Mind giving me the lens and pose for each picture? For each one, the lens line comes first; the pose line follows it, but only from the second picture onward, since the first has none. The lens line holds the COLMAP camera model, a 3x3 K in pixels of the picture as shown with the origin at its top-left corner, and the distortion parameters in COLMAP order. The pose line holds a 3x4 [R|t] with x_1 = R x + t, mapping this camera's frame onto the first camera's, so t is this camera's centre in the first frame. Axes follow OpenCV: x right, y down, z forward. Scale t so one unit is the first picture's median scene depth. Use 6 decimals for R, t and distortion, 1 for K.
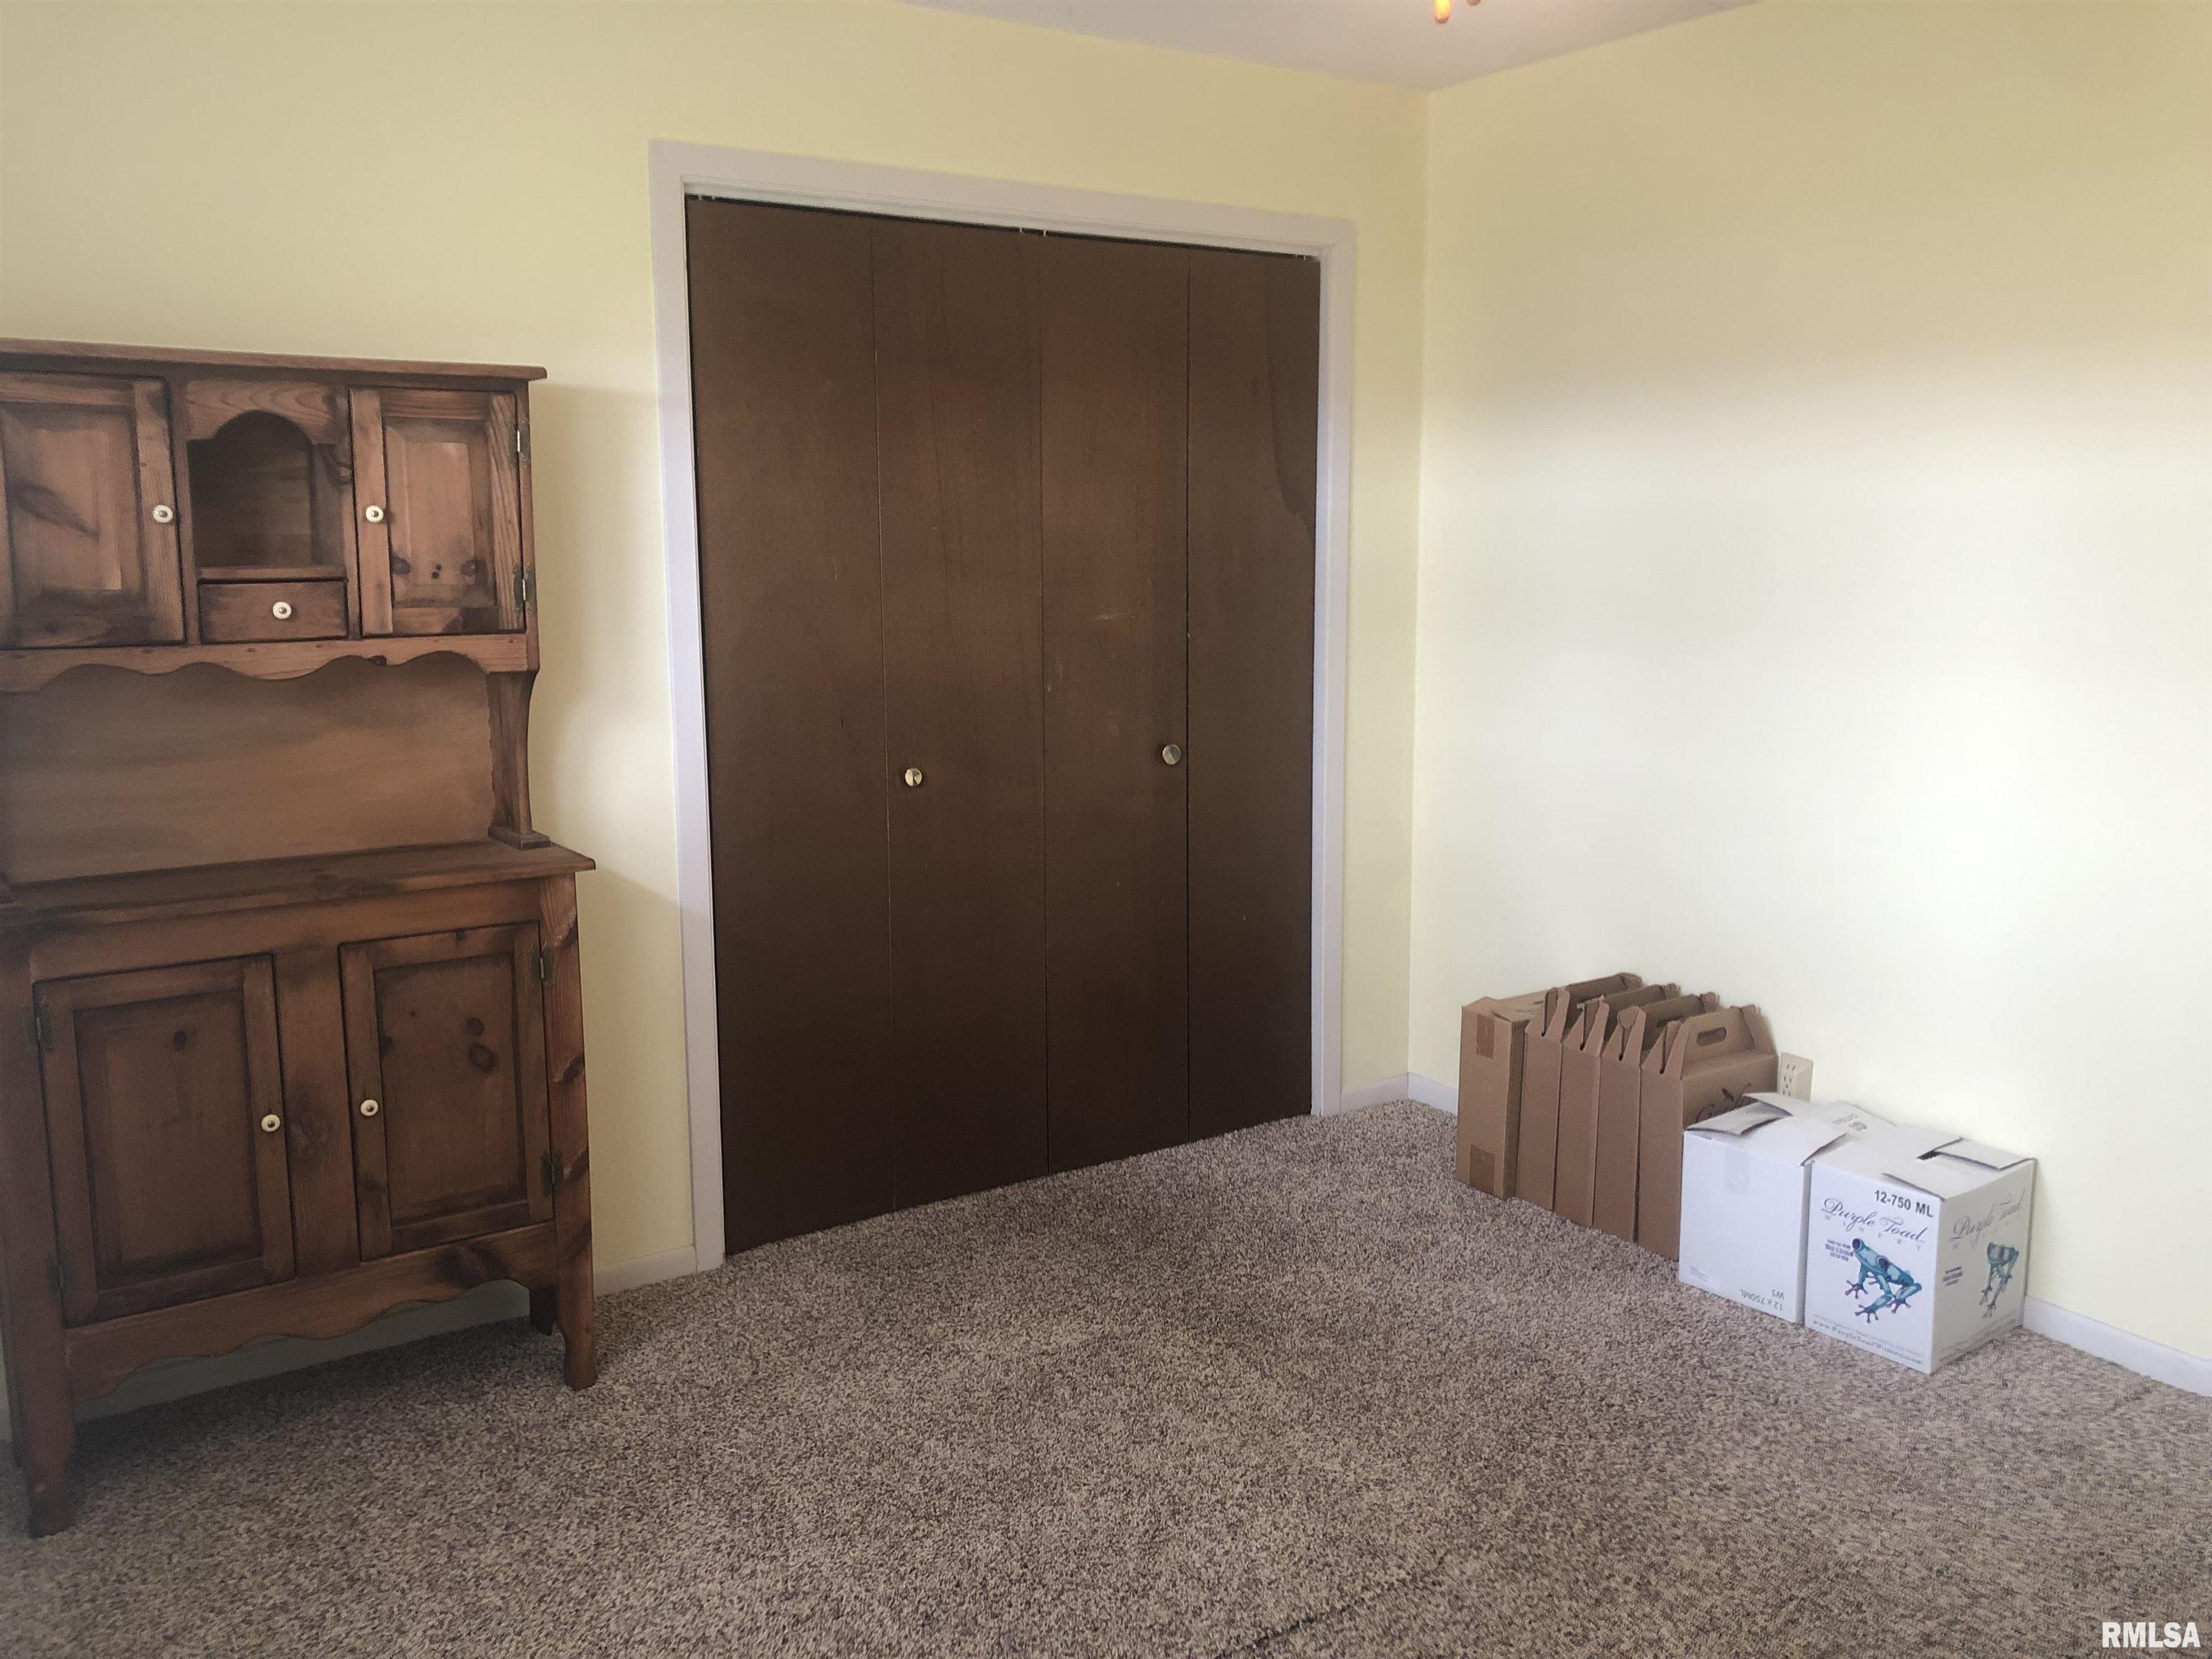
lens RADIAL K [[1816.9, 0, 1103.4], [0, 1816.9, 808.1], [0, 0, 1]] dist [0.038203, -0.040150]
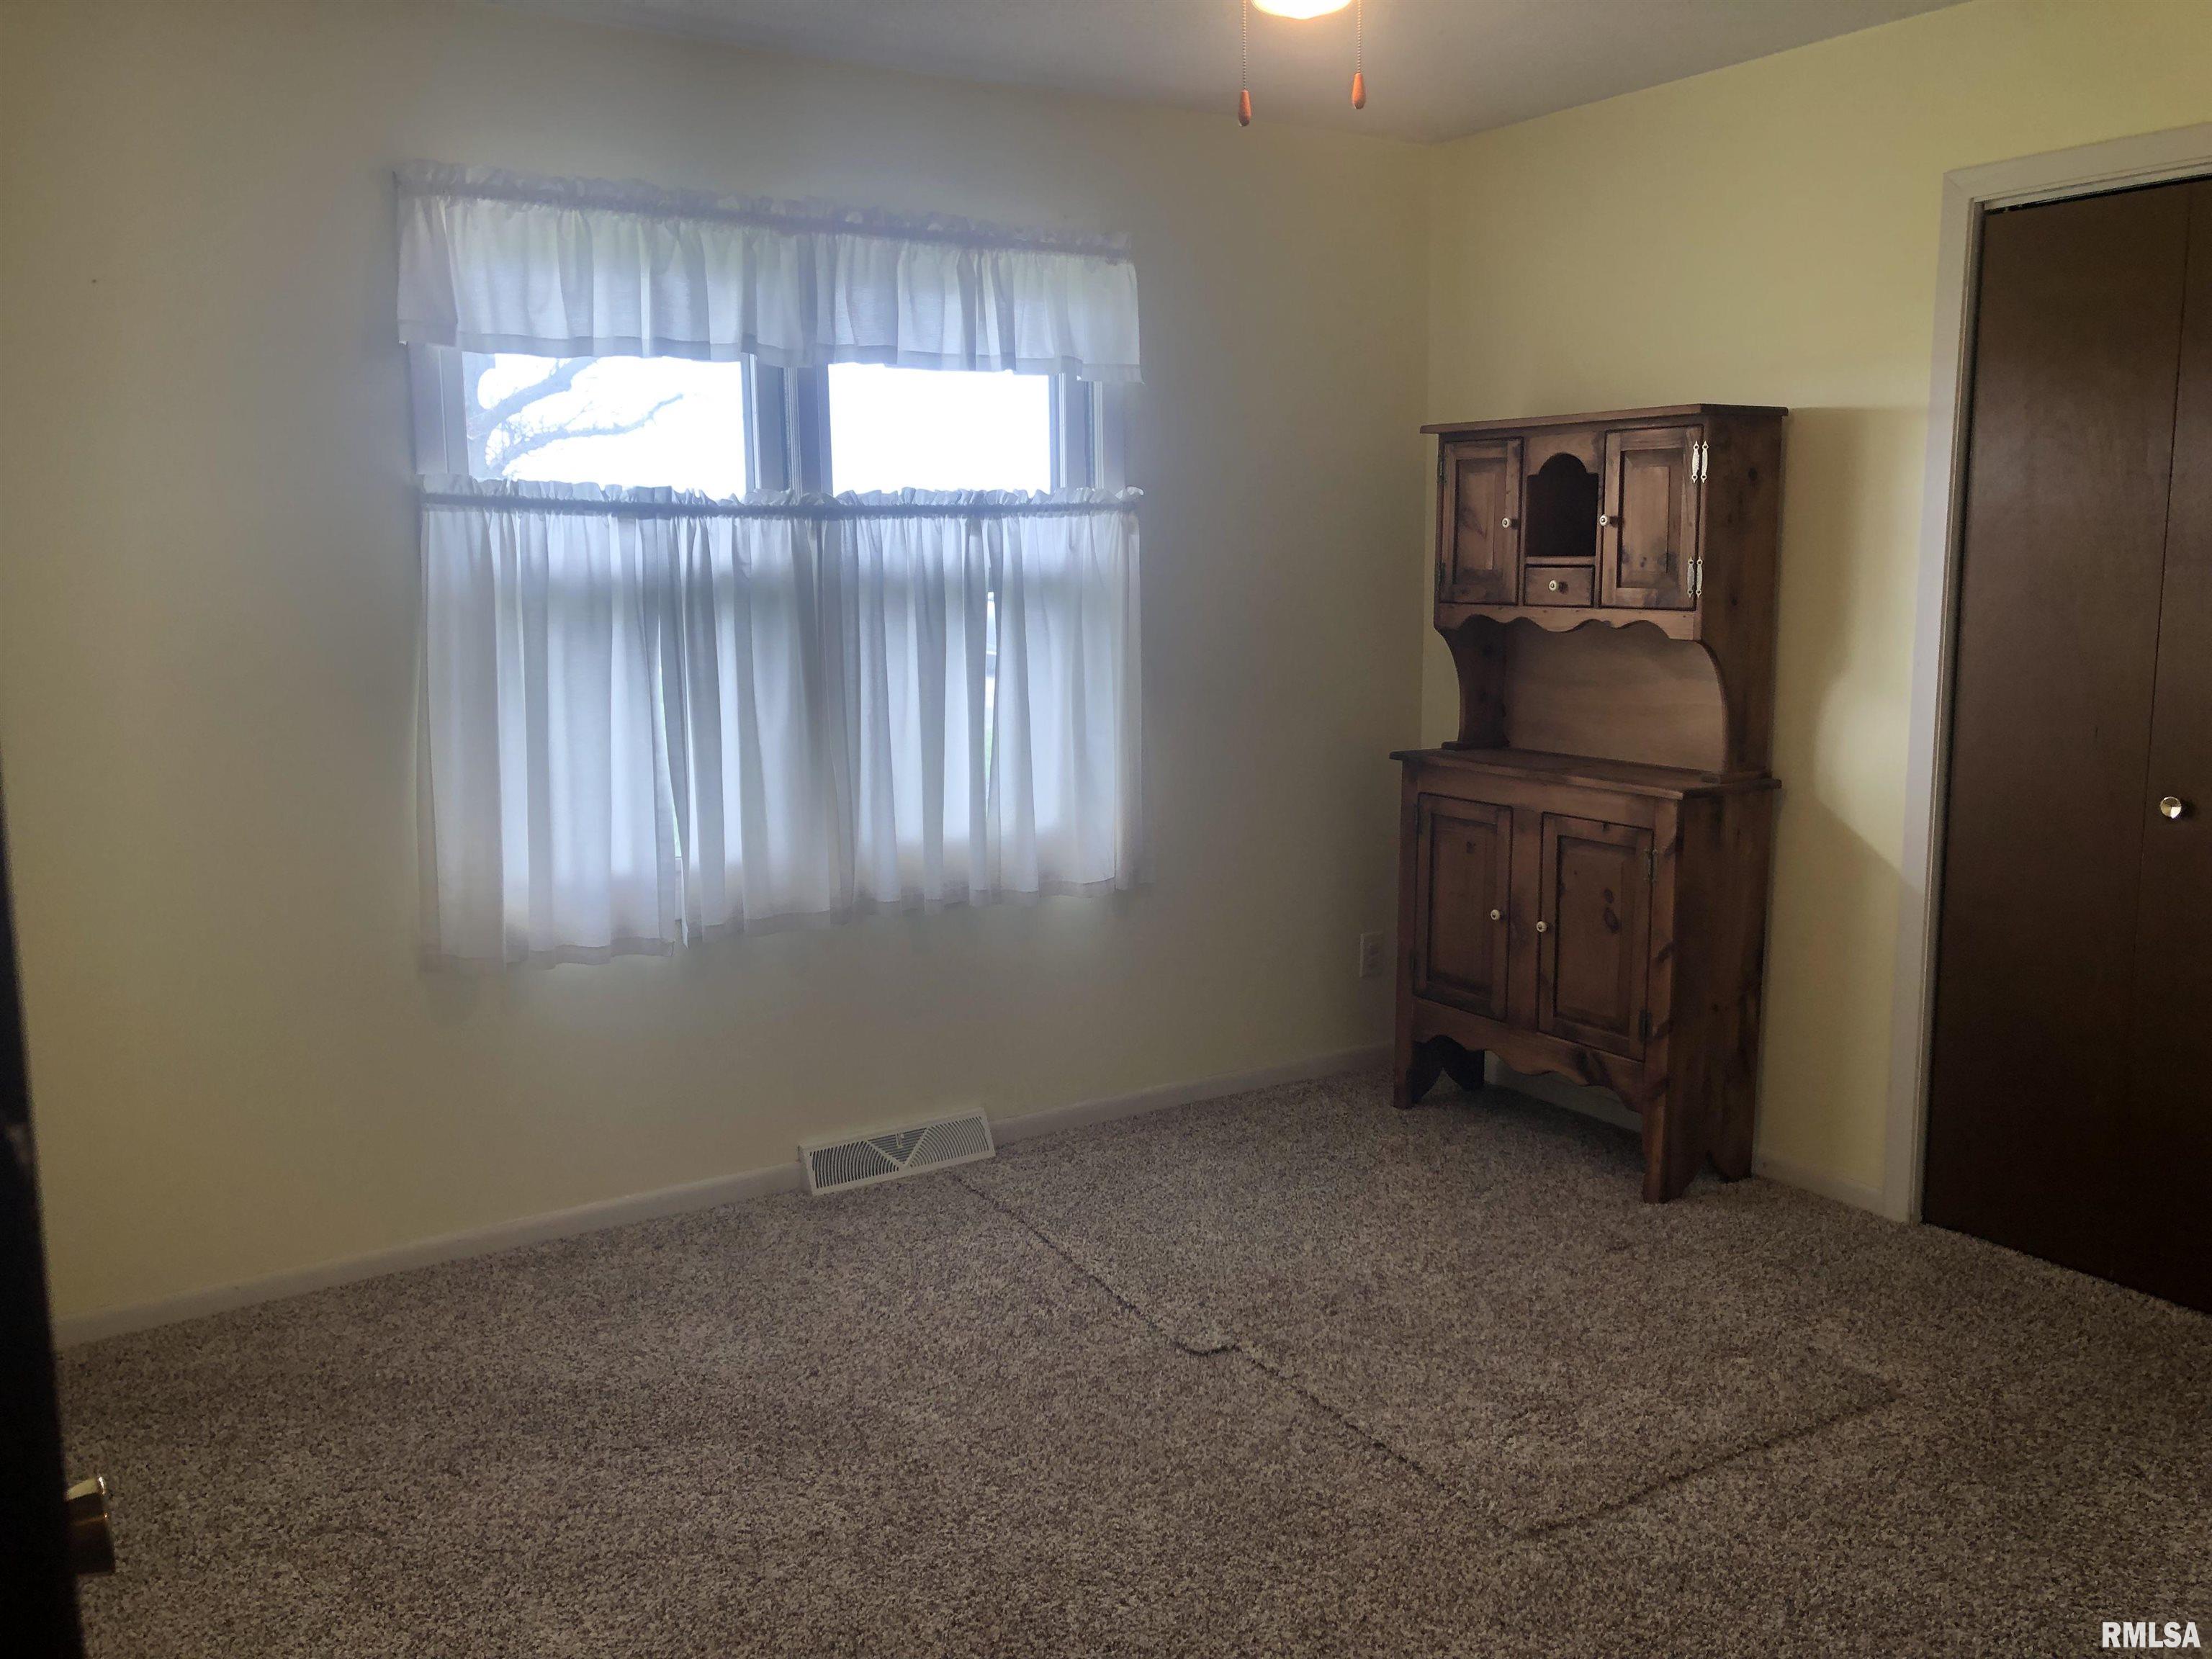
lens RADIAL K [[1816.9, 0, 1105.2], [0, 1816.9, 823.8], [0, 0, 1]] dist [0.038203, -0.040150]
pose [[-0.021798, 0.154195, -0.987800, 1.029607], [-0.150762, 0.976229, 0.155716, -0.090645], [0.988330, 0.152317, 0.001967, 0.633850]]
